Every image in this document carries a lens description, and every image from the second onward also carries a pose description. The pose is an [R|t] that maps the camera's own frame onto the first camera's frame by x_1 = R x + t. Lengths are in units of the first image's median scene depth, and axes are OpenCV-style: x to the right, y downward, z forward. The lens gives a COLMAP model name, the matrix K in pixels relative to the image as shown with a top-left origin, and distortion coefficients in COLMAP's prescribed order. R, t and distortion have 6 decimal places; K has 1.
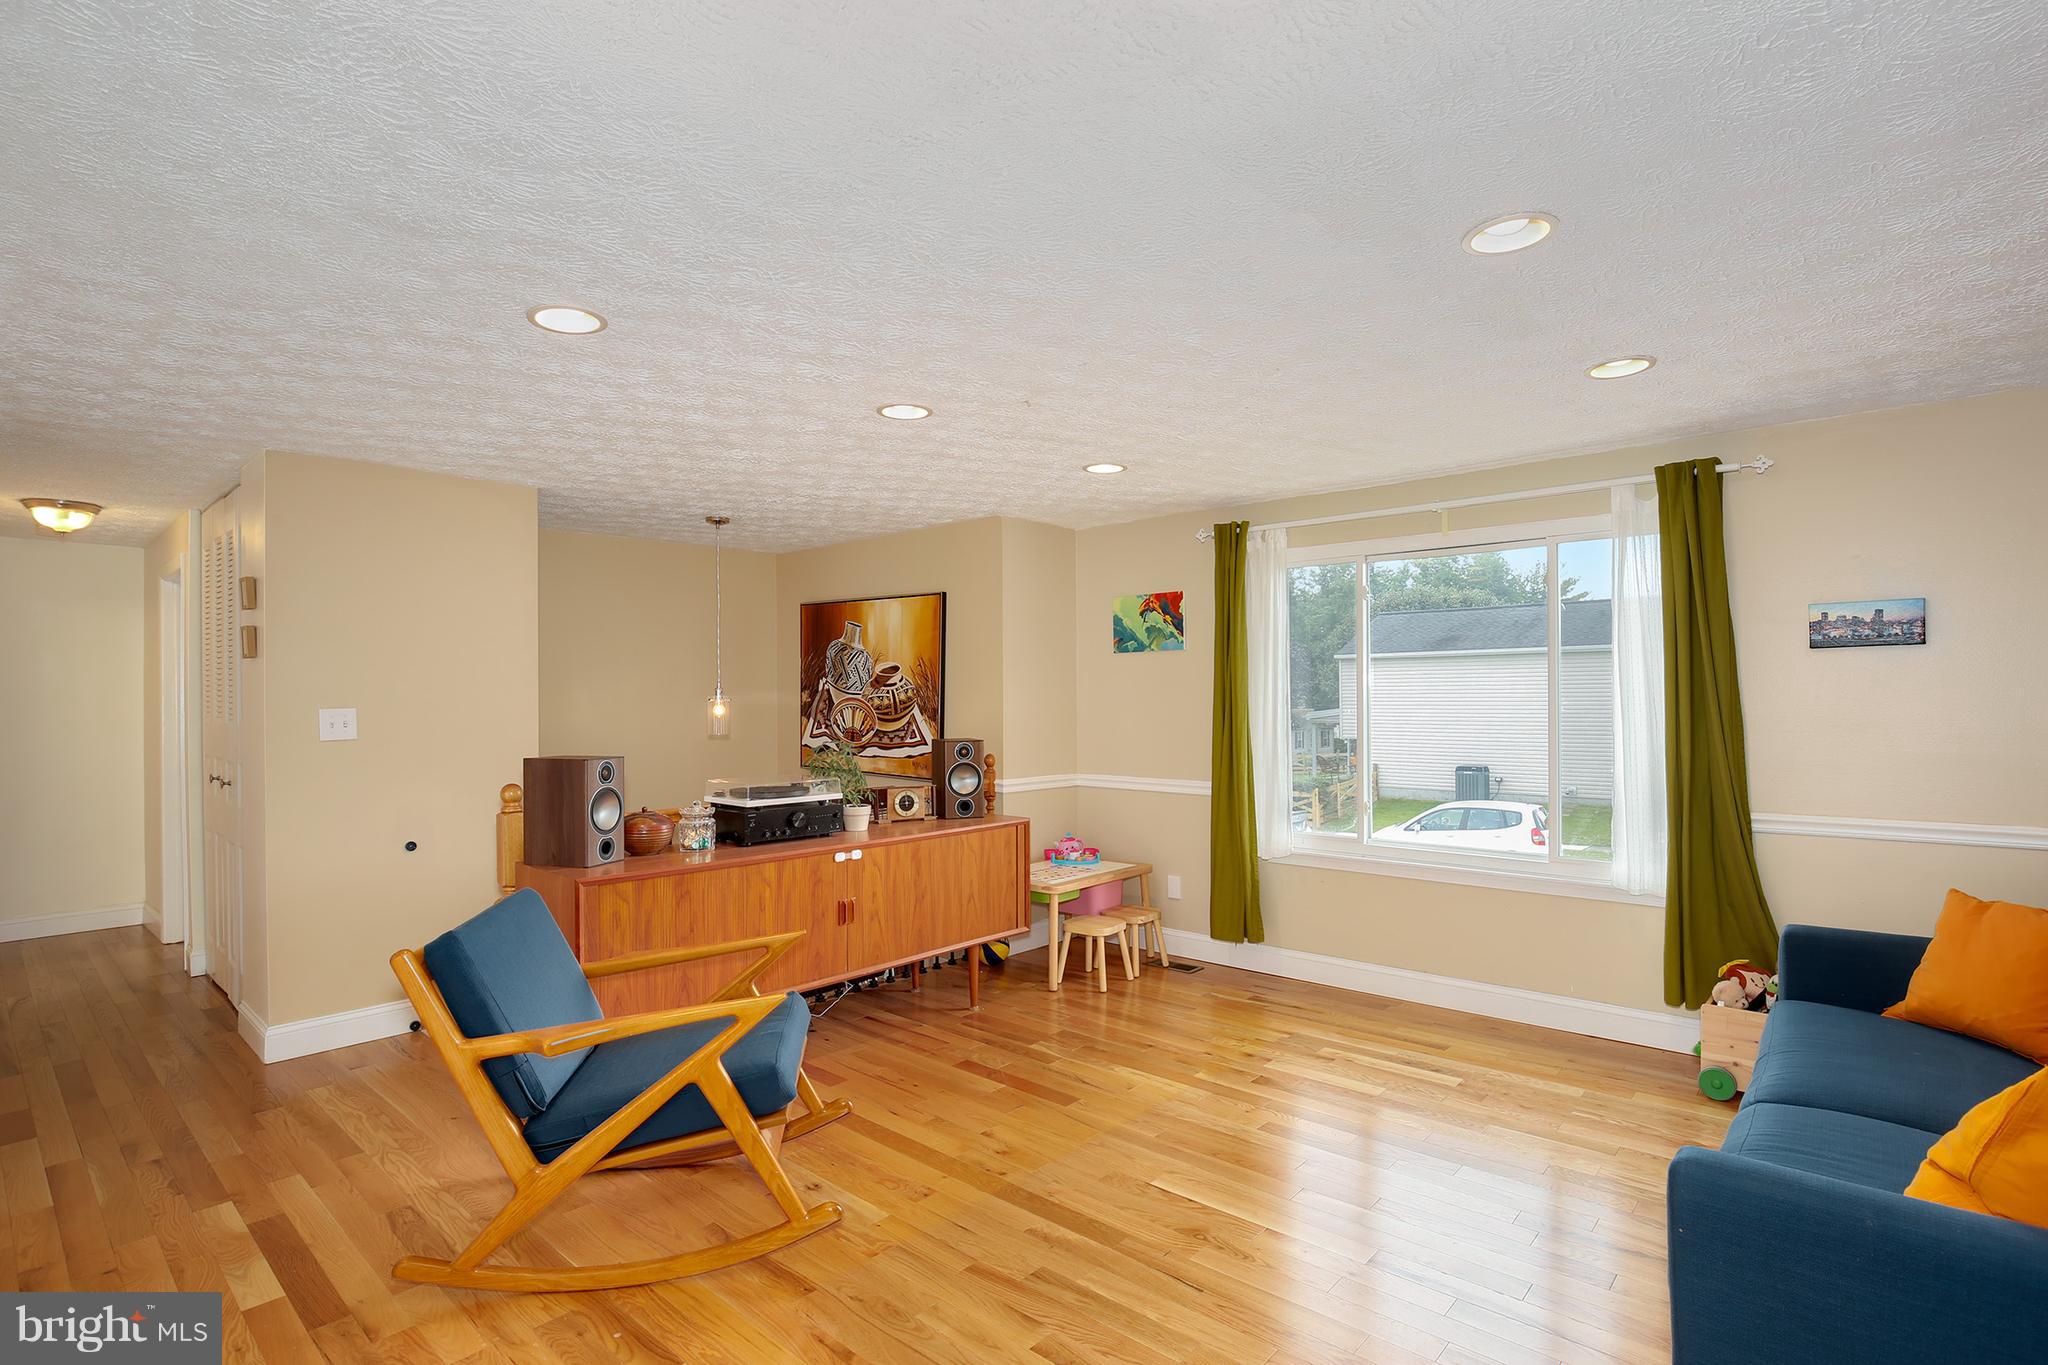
lens RADIAL K [[1025.1, 0, 1024.0], [0, 1025.1, 682.5], [0, 0, 1]] dist [-0.003297, -0.000007]
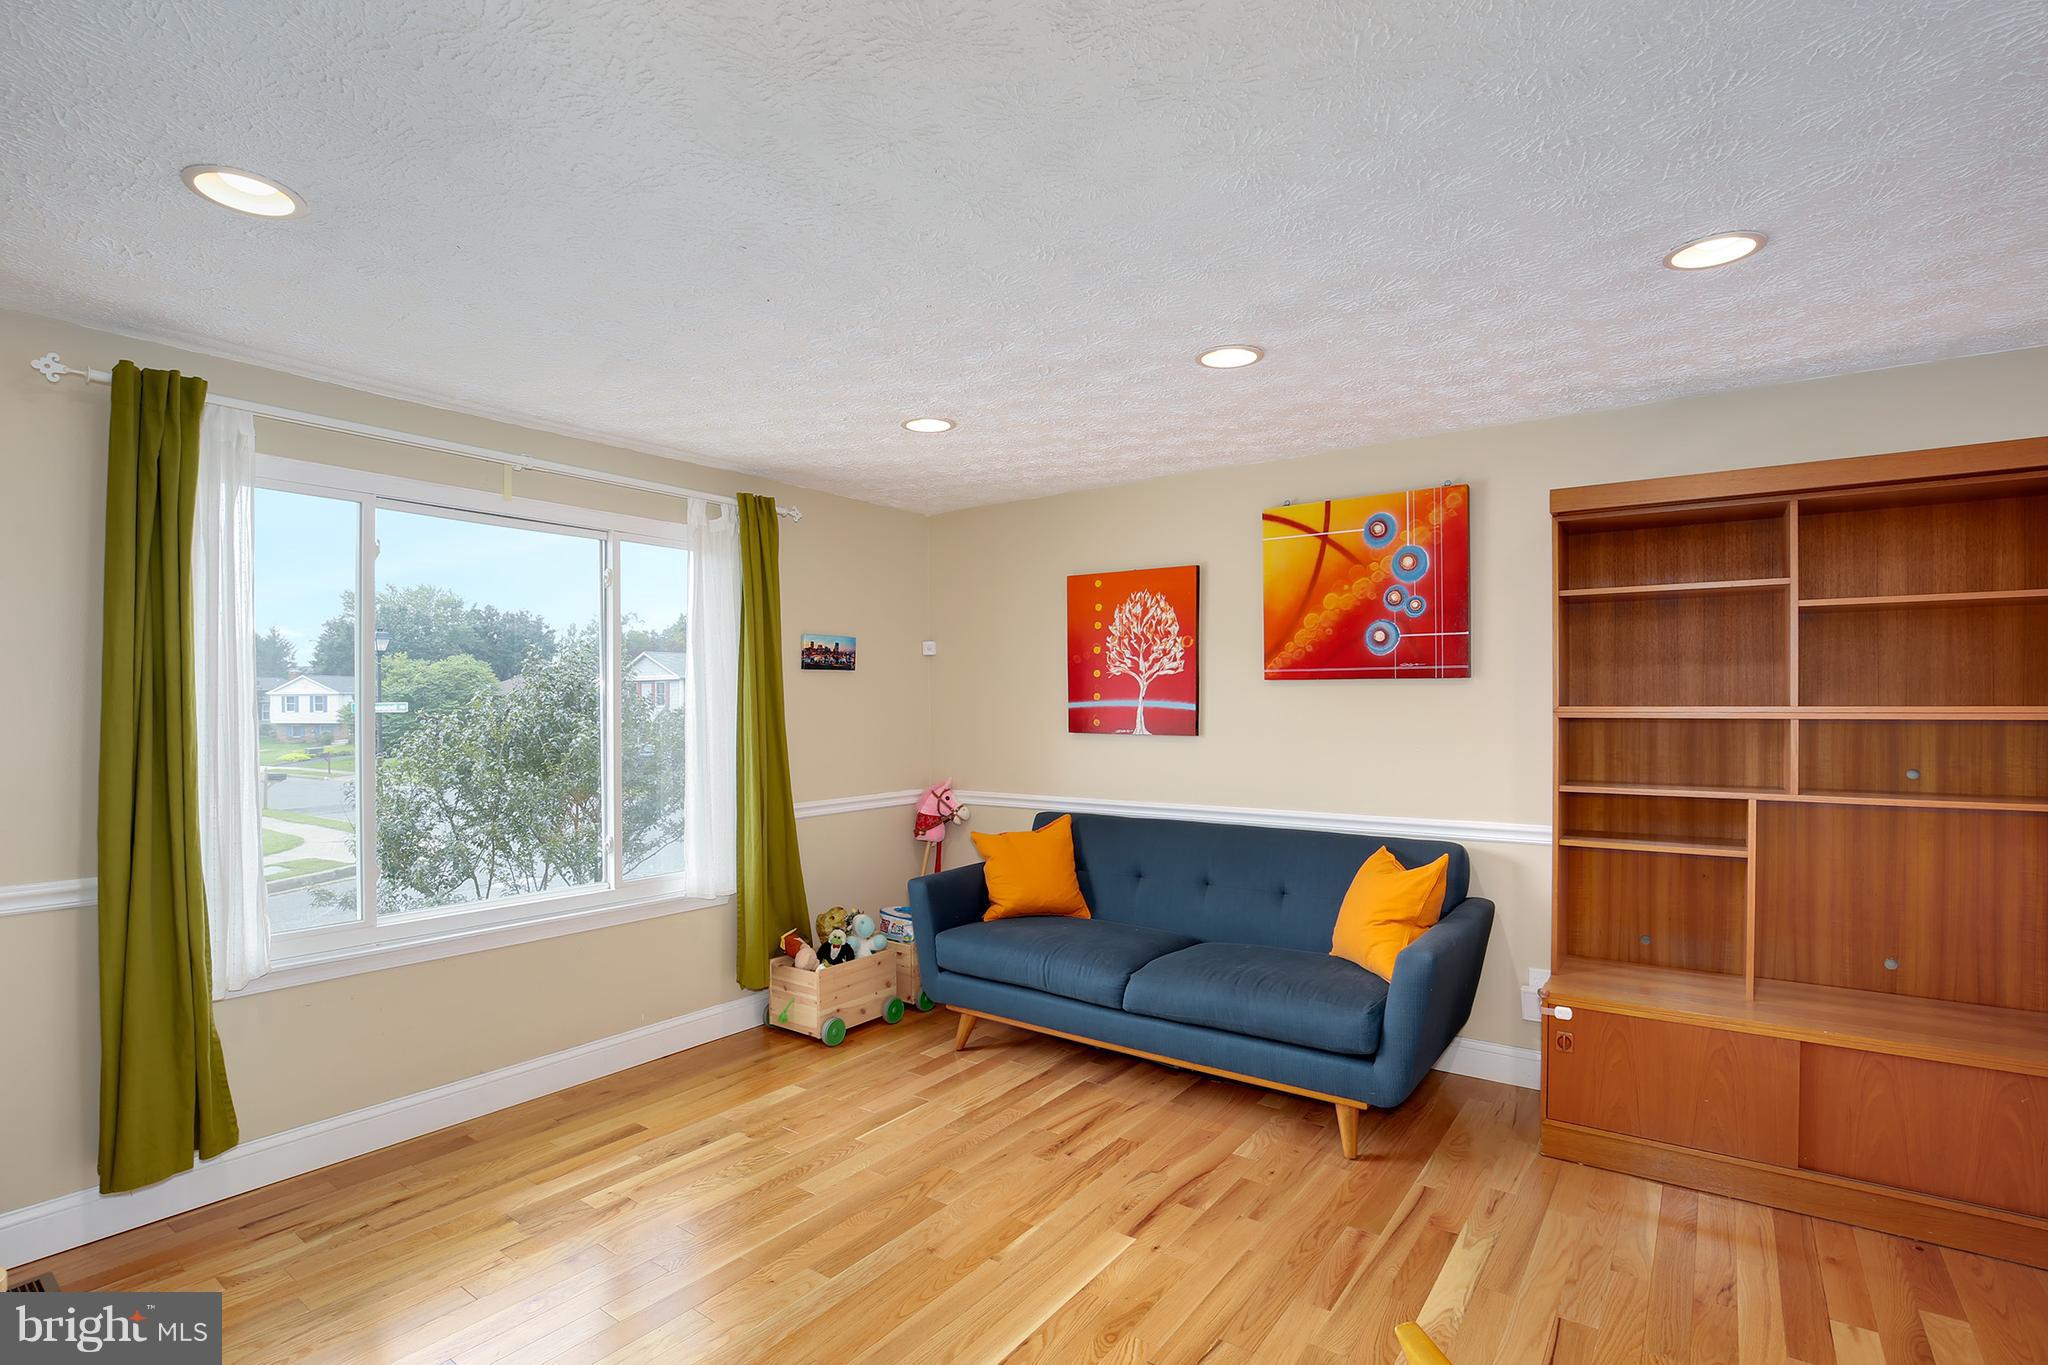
lens RADIAL K [[962.5, 0, 1027.3], [0, 962.5, 695.3], [0, 0, 1]] dist [-0.031265, 0.007709]
pose [[-0.107288, 0.017467, 0.994075, -0.410030], [-0.014994, 0.999704, -0.019185, 0.016493], [-0.994115, -0.016964, -0.106995, 0.796066]]
